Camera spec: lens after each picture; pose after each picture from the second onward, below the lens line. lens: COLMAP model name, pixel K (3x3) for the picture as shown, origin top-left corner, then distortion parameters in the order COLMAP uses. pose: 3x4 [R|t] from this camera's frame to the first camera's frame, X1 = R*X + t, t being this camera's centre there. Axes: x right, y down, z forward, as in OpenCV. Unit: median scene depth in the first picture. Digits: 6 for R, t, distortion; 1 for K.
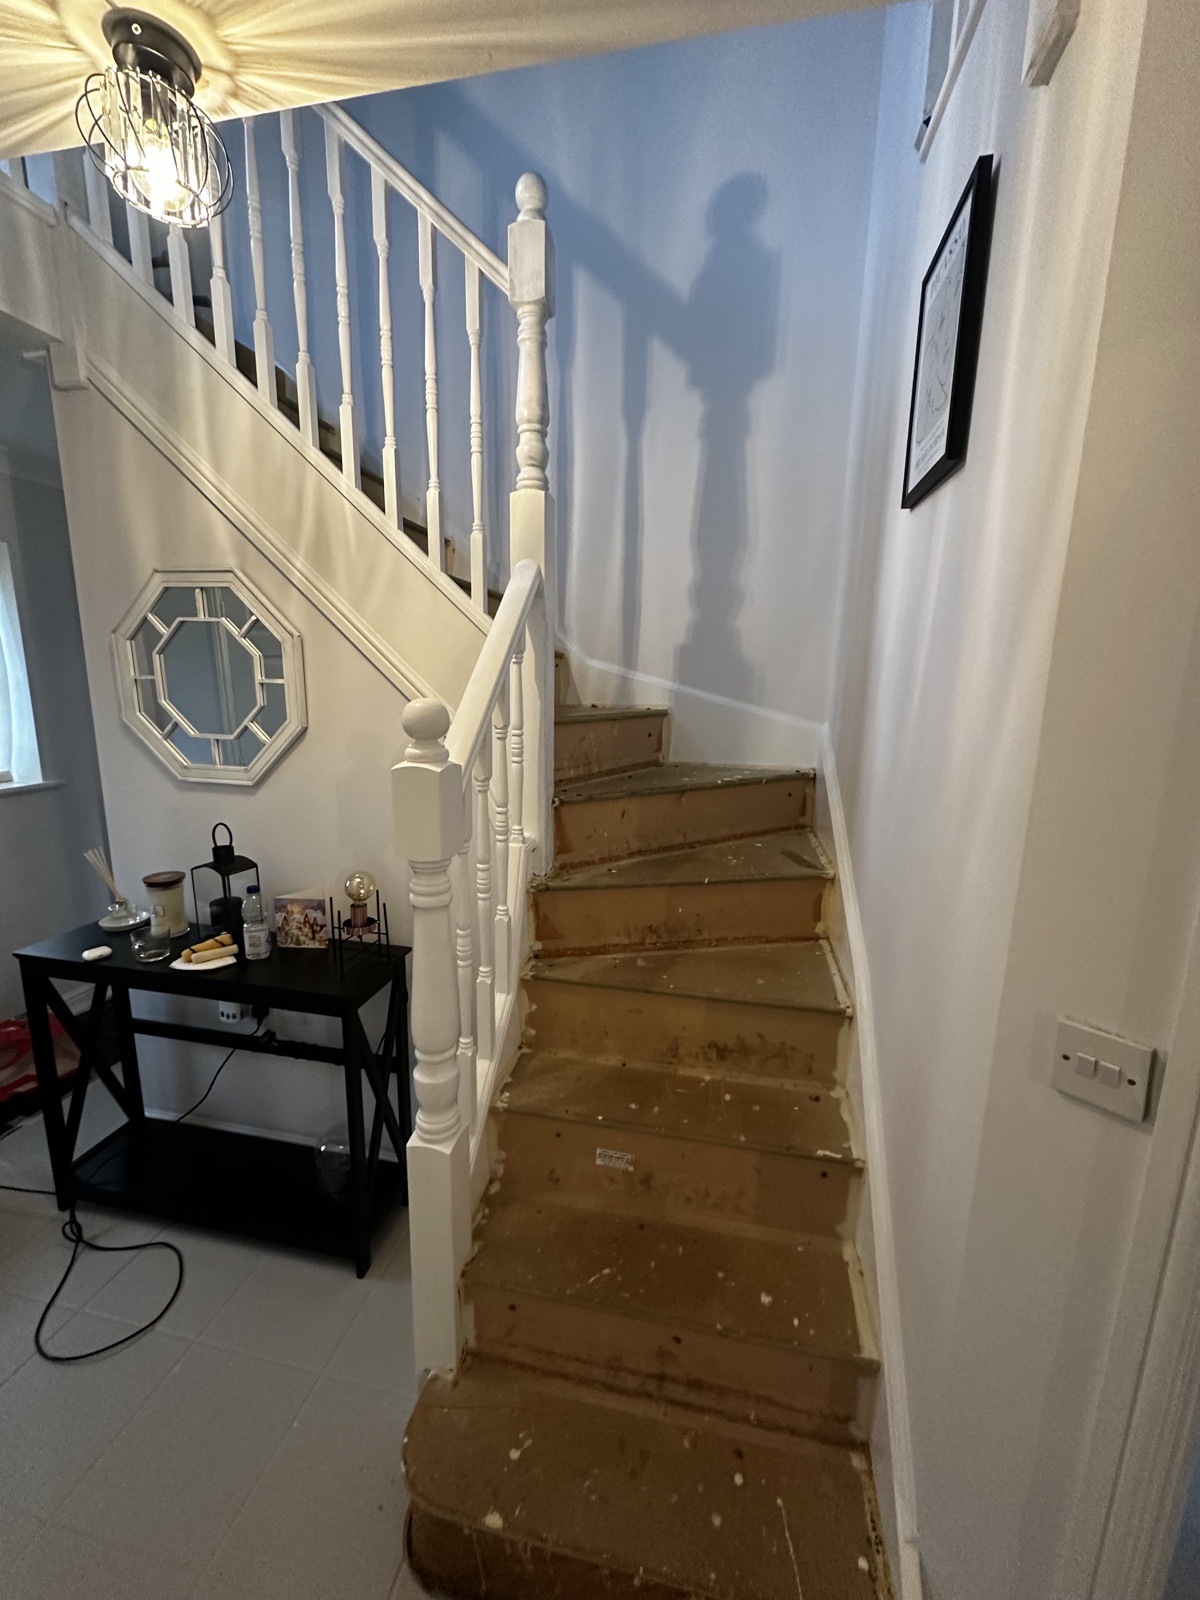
lens RADIAL K [[641.7, 0, 601.7], [0, 641.7, 796.7], [0, 0, 1]] dist [0.004108, 0.000775]
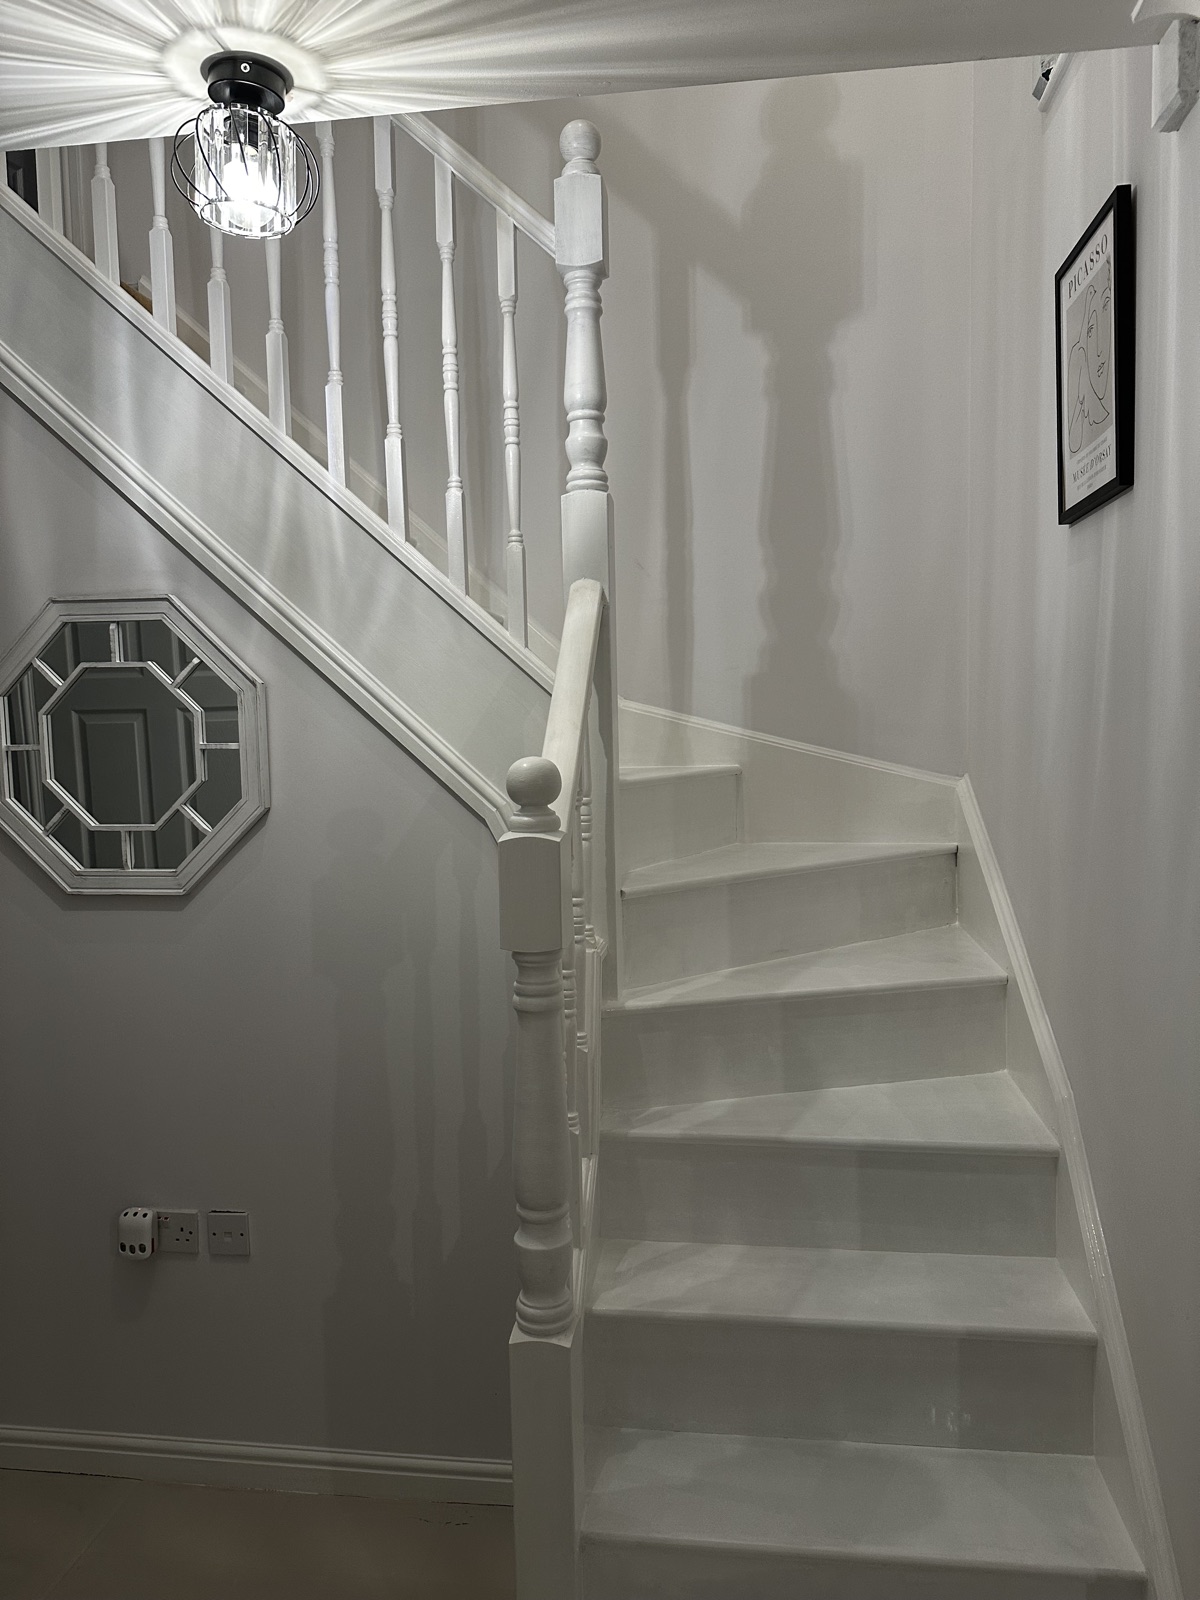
lens RADIAL K [[1127.0, 0, 614.9], [0, 1127.0, 804.1], [0, 0, 1]] dist [0.043010, -0.034695]
pose [[0.996848, -0.040507, 0.068215, -0.182777], [0.048064, 0.992426, -0.113049, 0.054318], [-0.063119, 0.115971, 0.991245, -0.307530]]
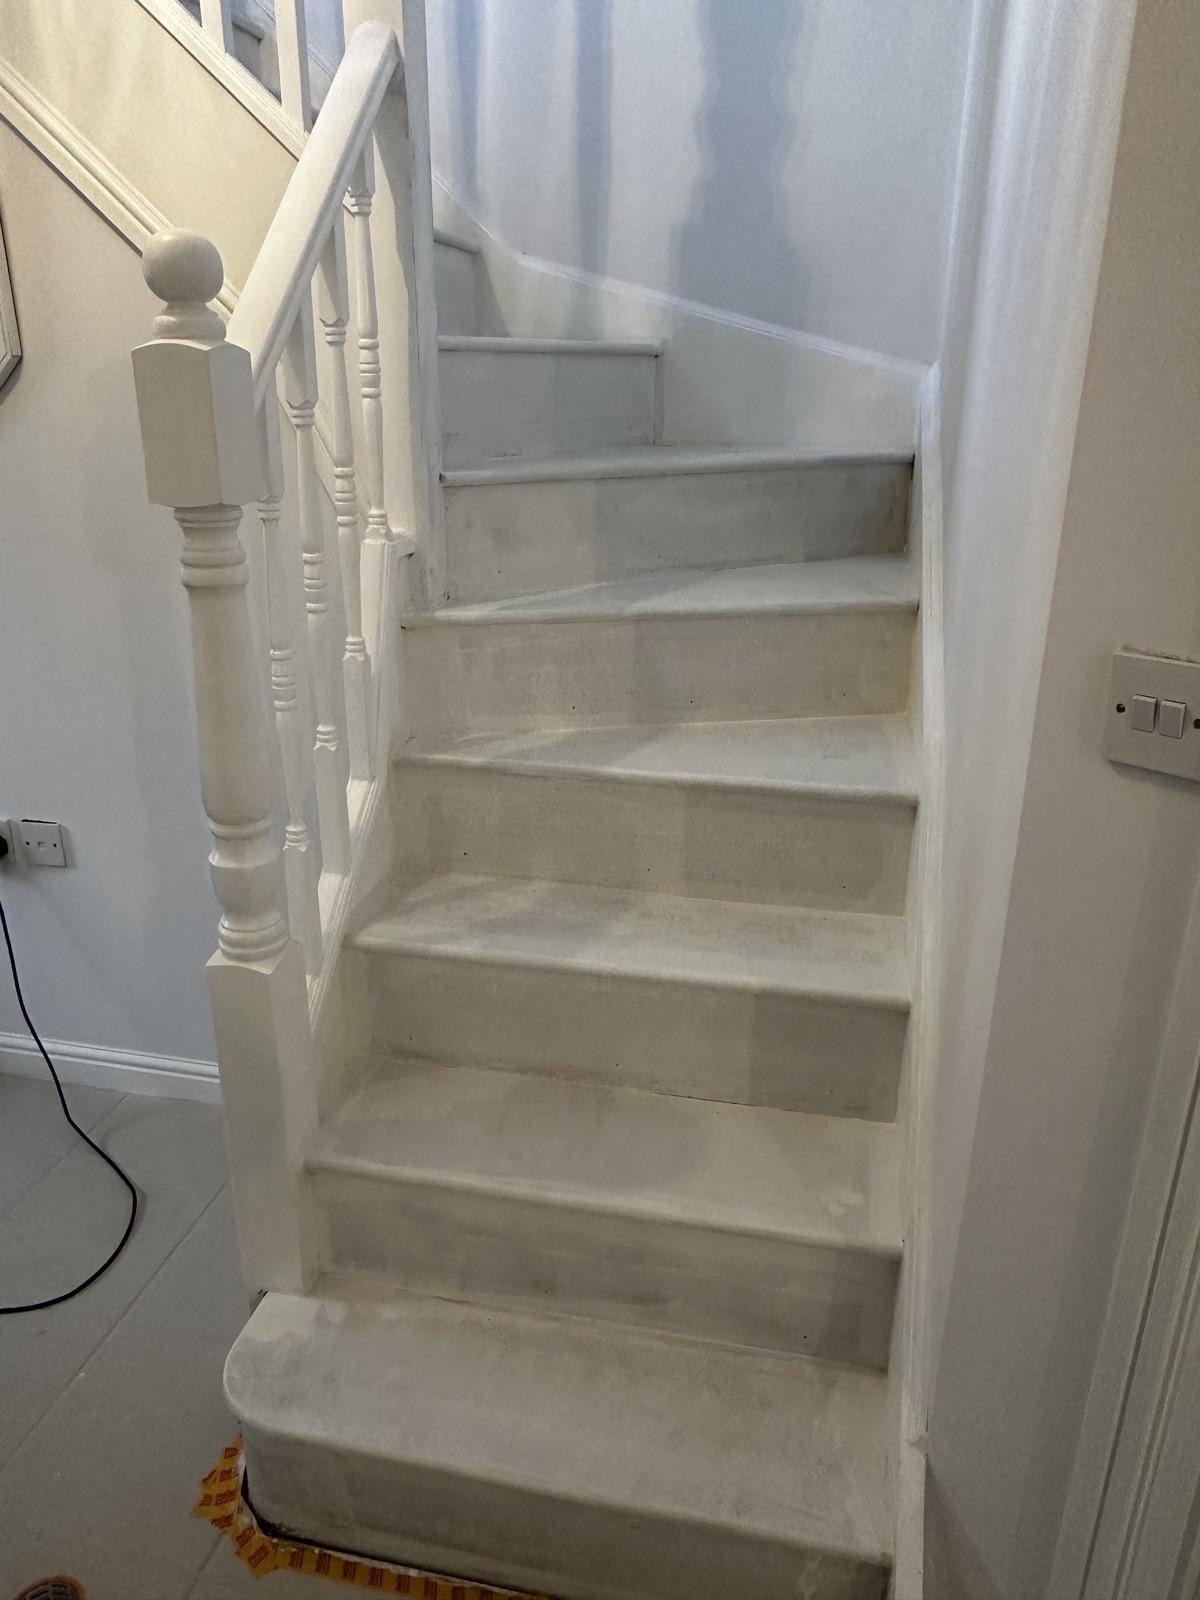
lens RADIAL K [[1127.0, 0, 586.3], [0, 1127.0, 783.5], [0, 0, 1]] dist [0.043010, -0.034695]
pose [[0.999771, -0.006685, -0.020323, 0.086161], [0.009841, 0.987165, 0.159401, 0.132292], [0.018996, -0.159565, 0.987005, -0.089403]]
